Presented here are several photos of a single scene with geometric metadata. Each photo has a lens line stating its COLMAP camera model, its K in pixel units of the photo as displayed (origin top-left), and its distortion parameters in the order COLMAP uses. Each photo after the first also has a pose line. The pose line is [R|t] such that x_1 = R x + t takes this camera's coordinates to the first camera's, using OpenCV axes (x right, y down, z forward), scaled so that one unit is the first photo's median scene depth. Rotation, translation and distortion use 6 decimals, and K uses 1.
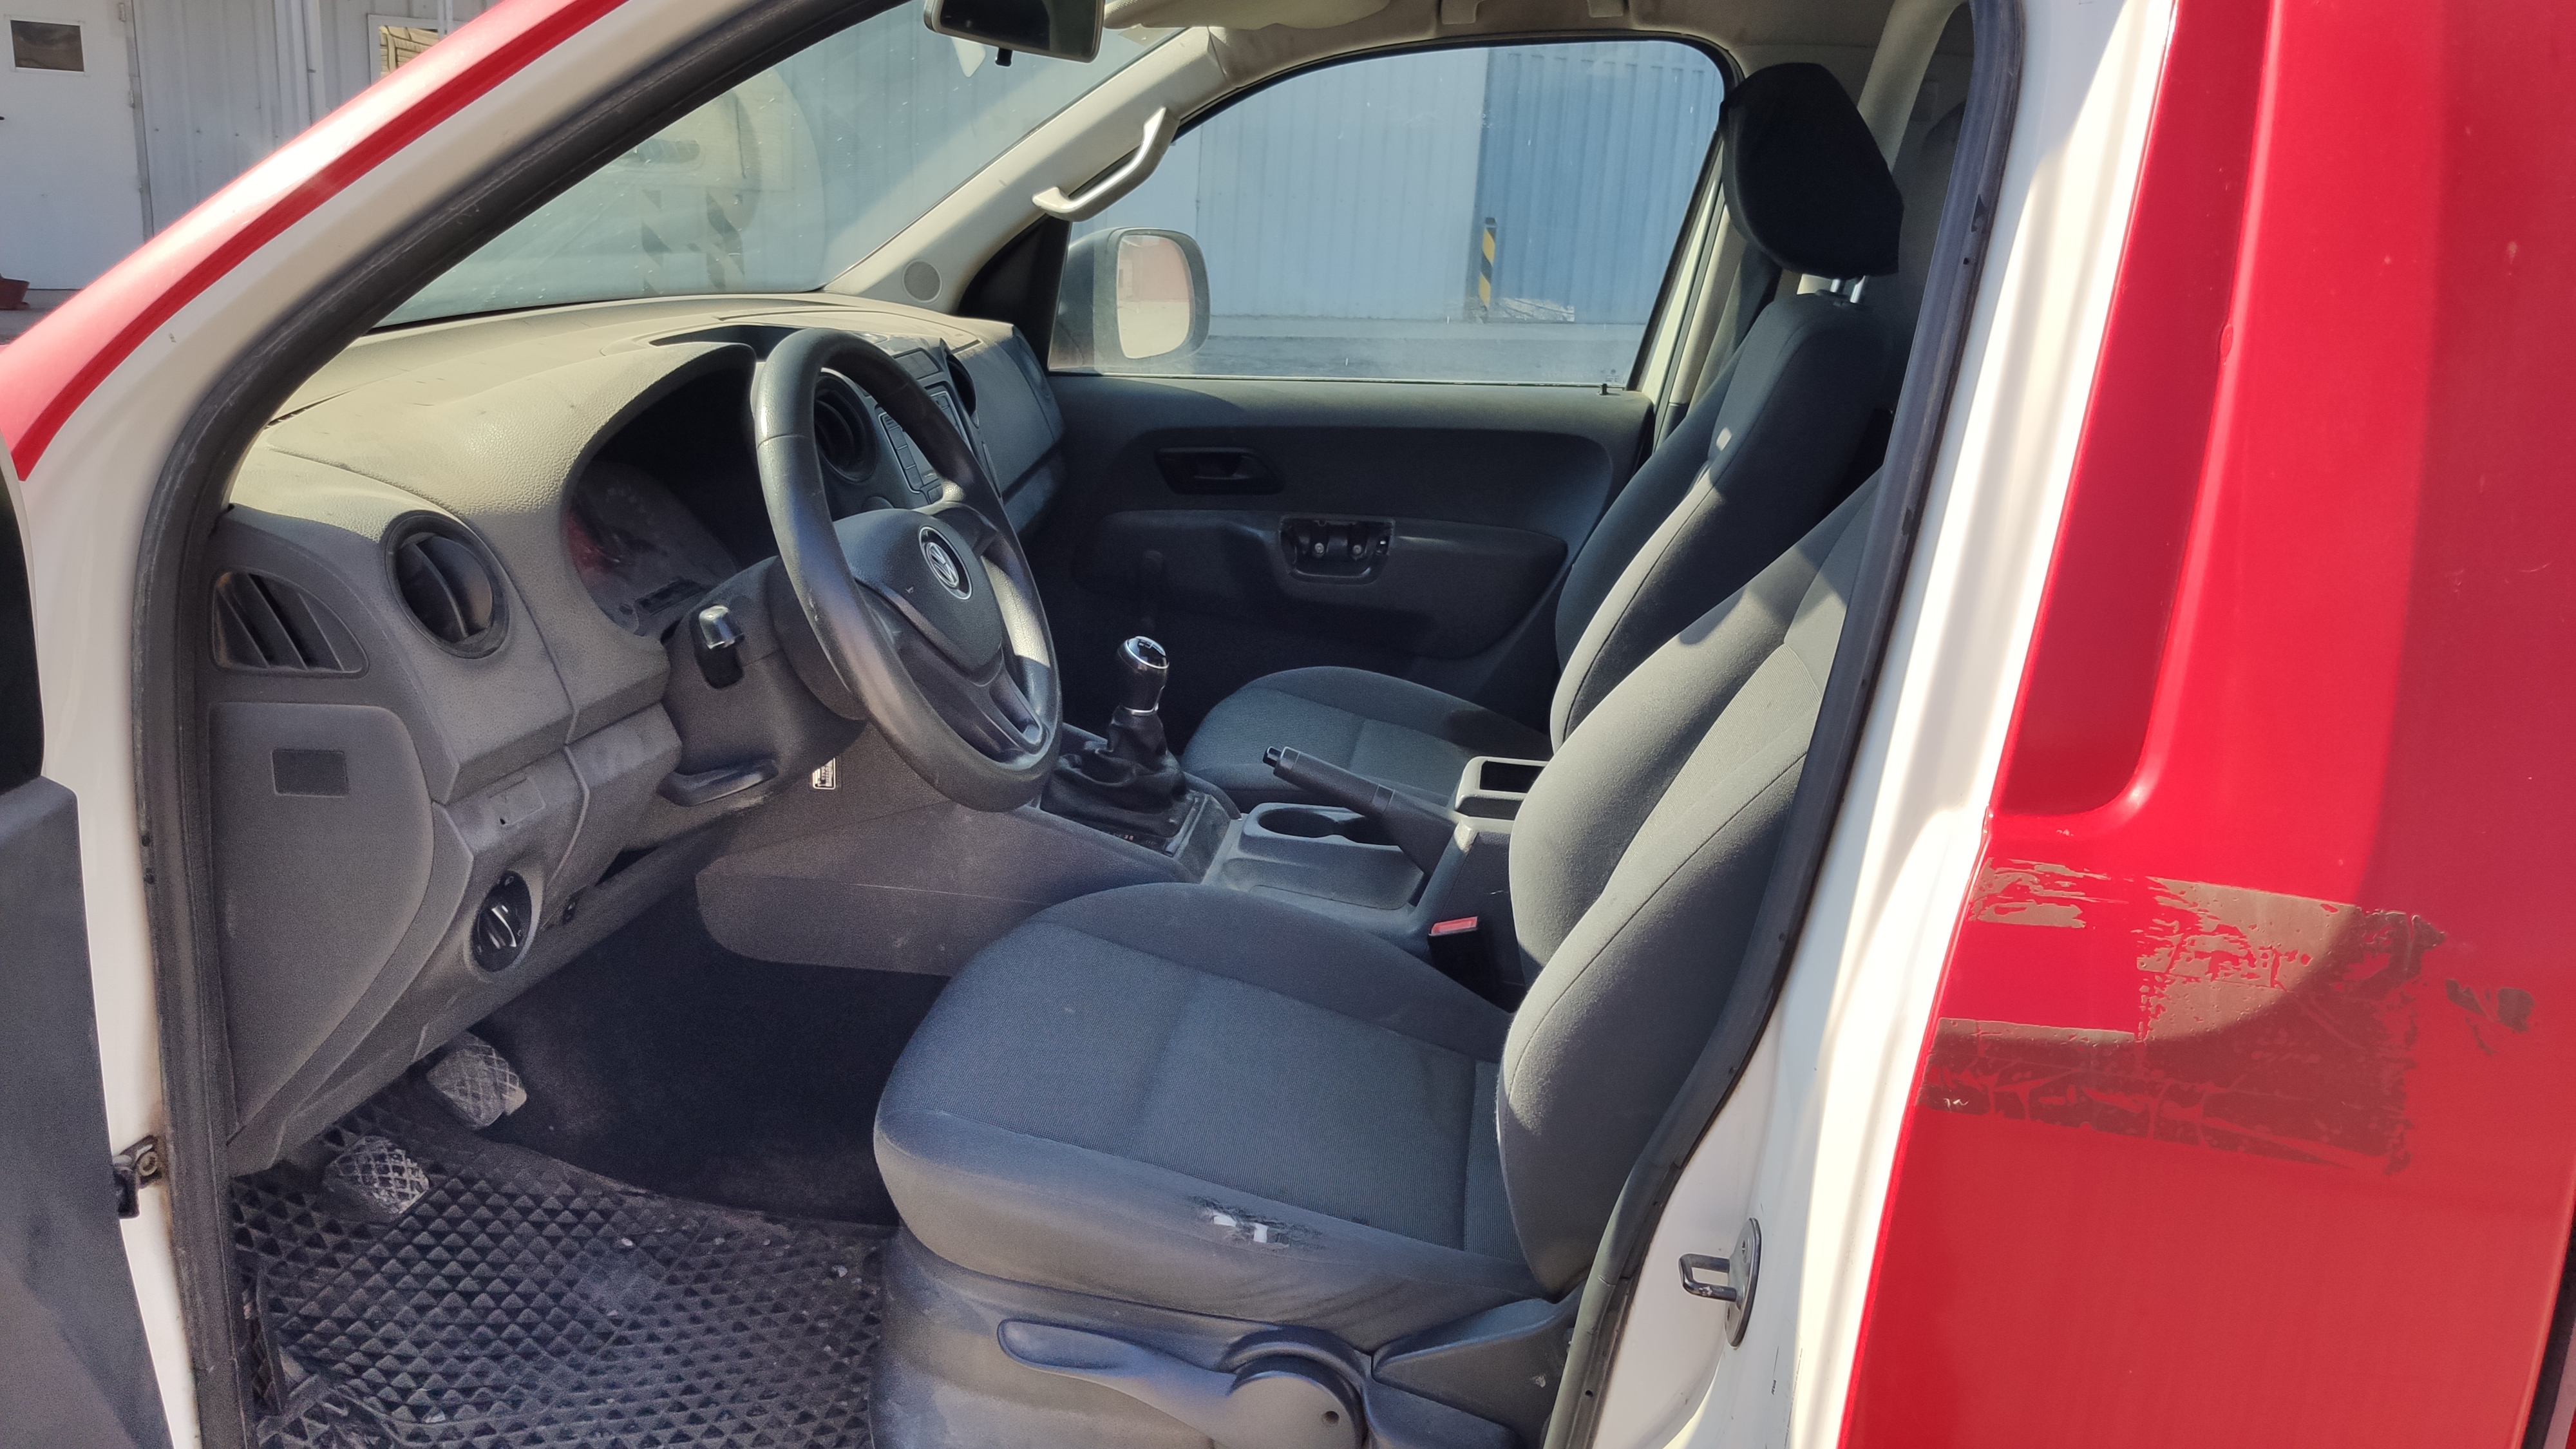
lens RADIAL K [[2022.5, 0, 1288.0], [0, 2022.5, 724.5], [0, 0, 1]] dist [0.015635, 0.000344]
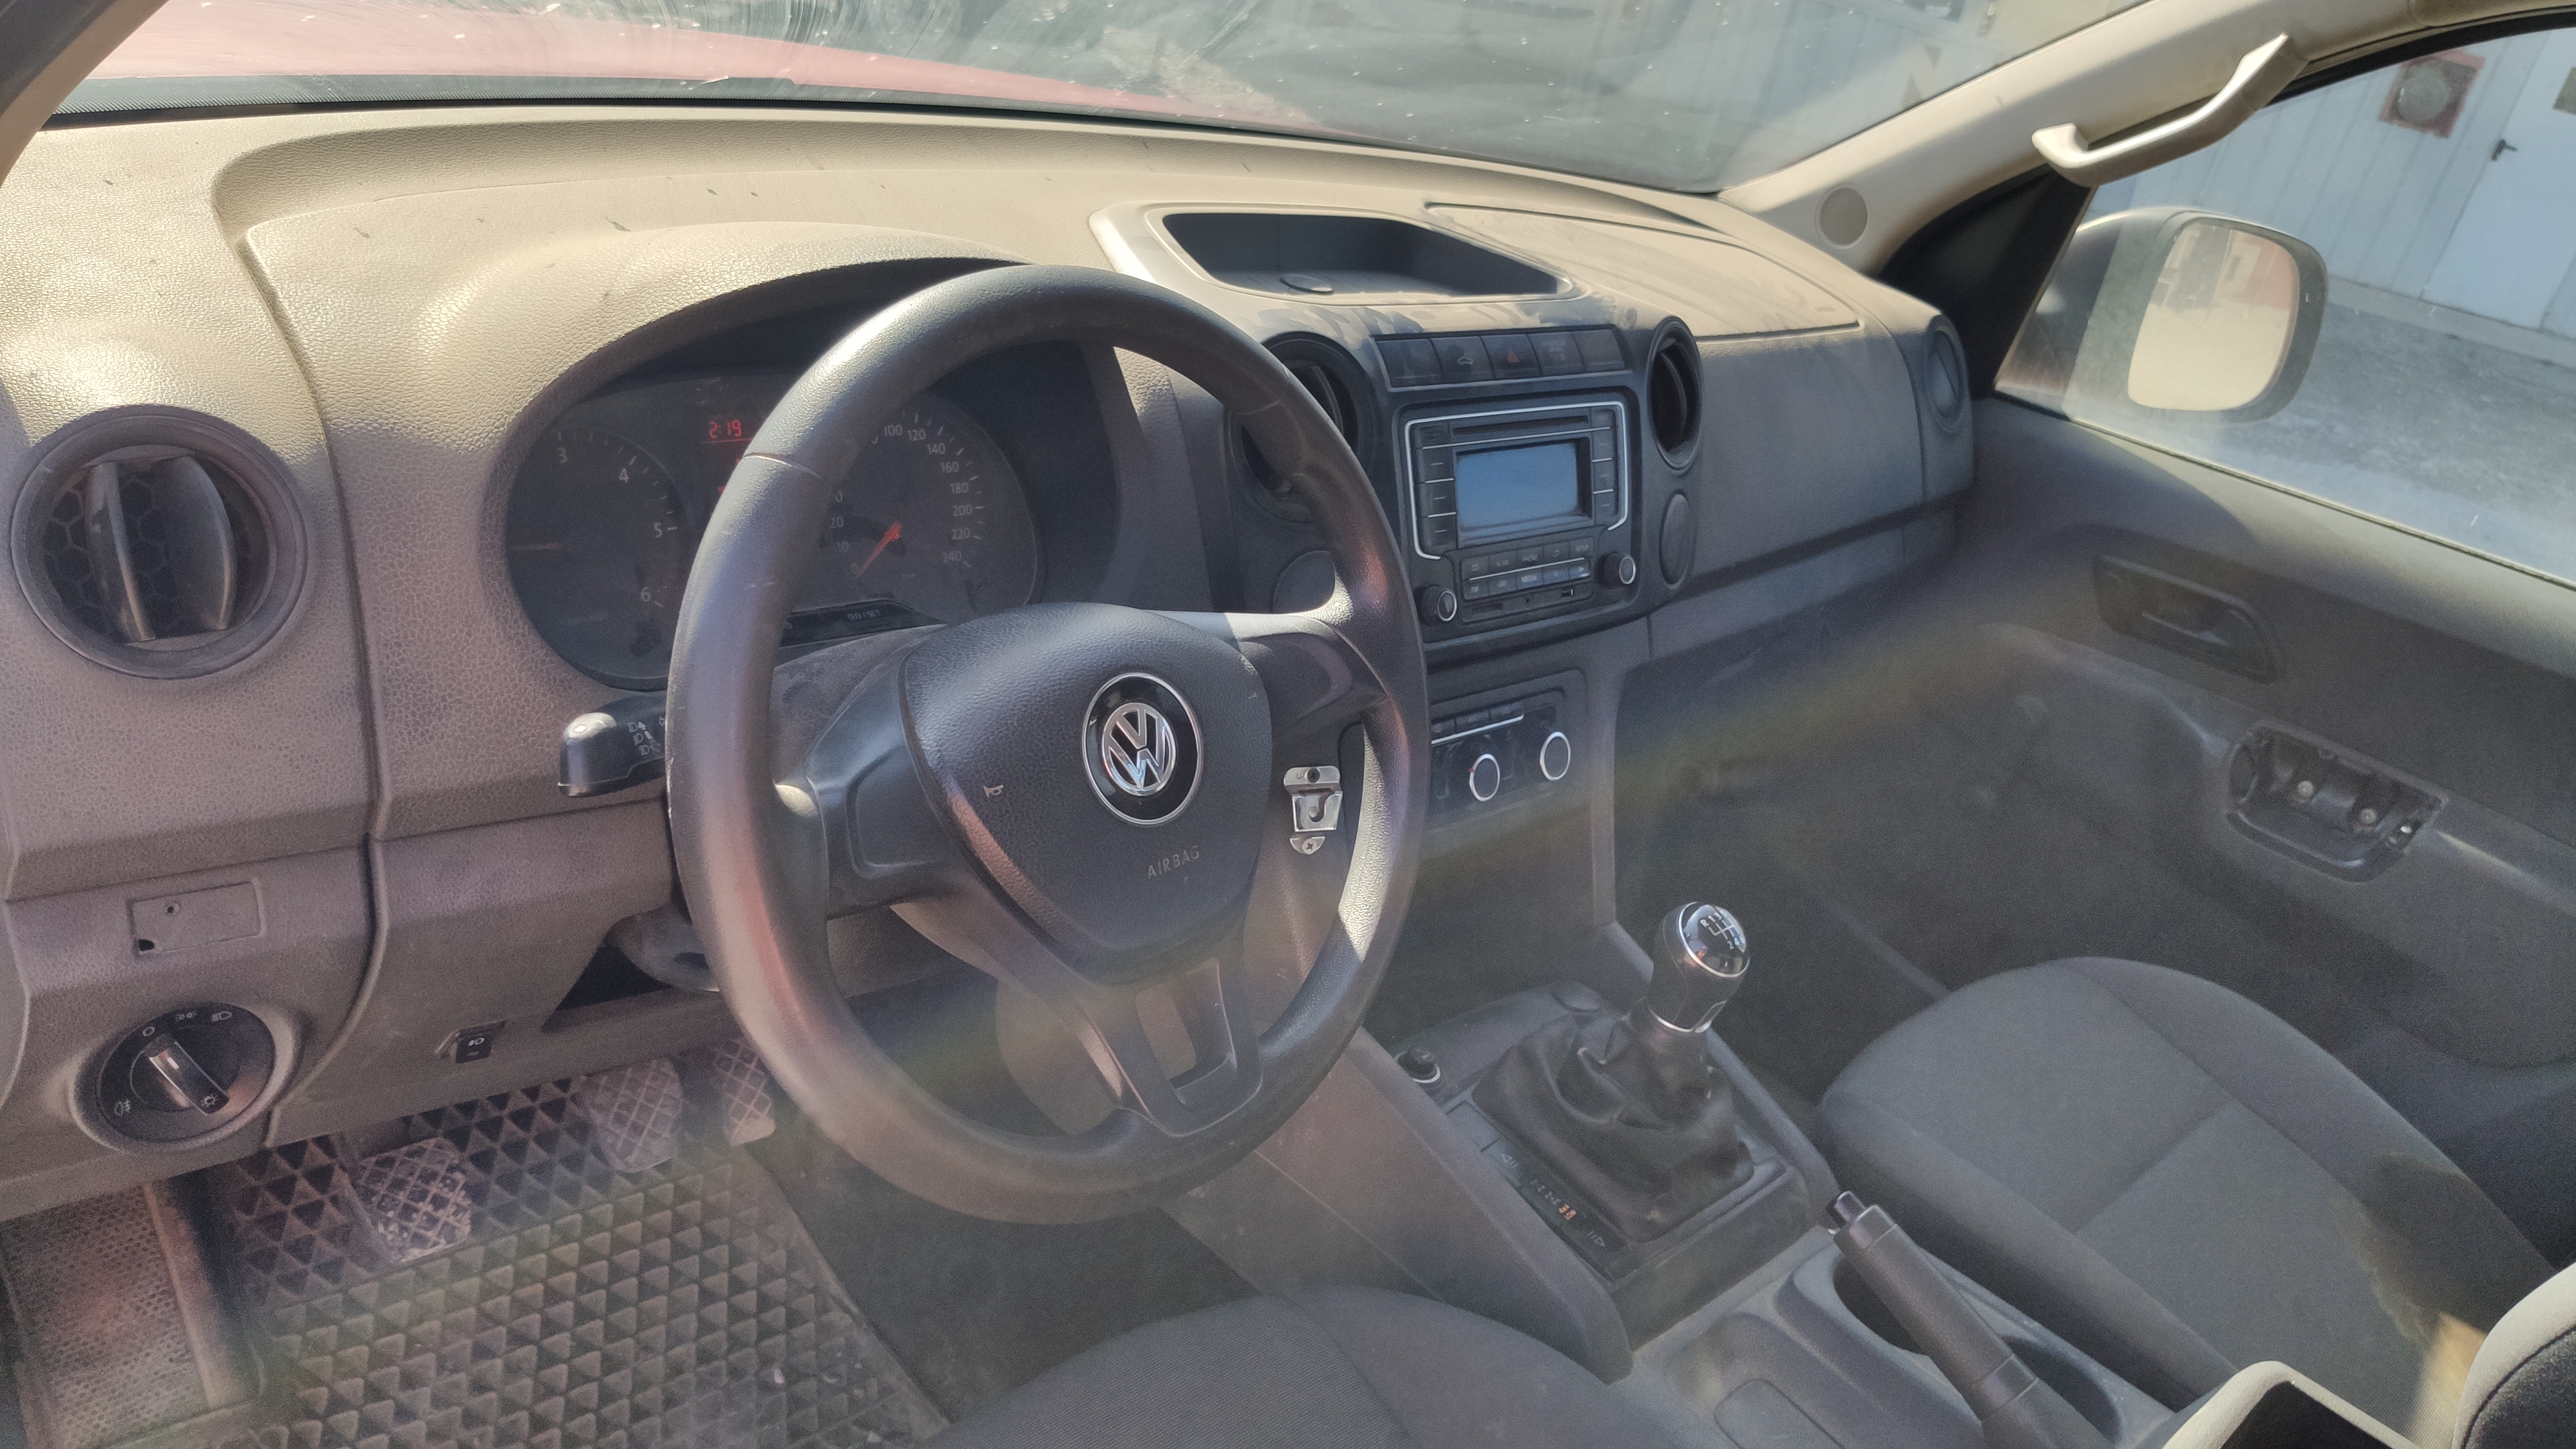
lens RADIAL K [[1966.9, 0, 1288.2], [0, 1966.9, 673.2], [0, 0, 1]] dist [-0.016120, -0.002308]
pose [[0.776482, 0.355780, -0.520092, 0.076642], [-0.326771, 0.933057, 0.150417, -0.115816], [0.538791, 0.053155, 0.840761, 0.354147]]
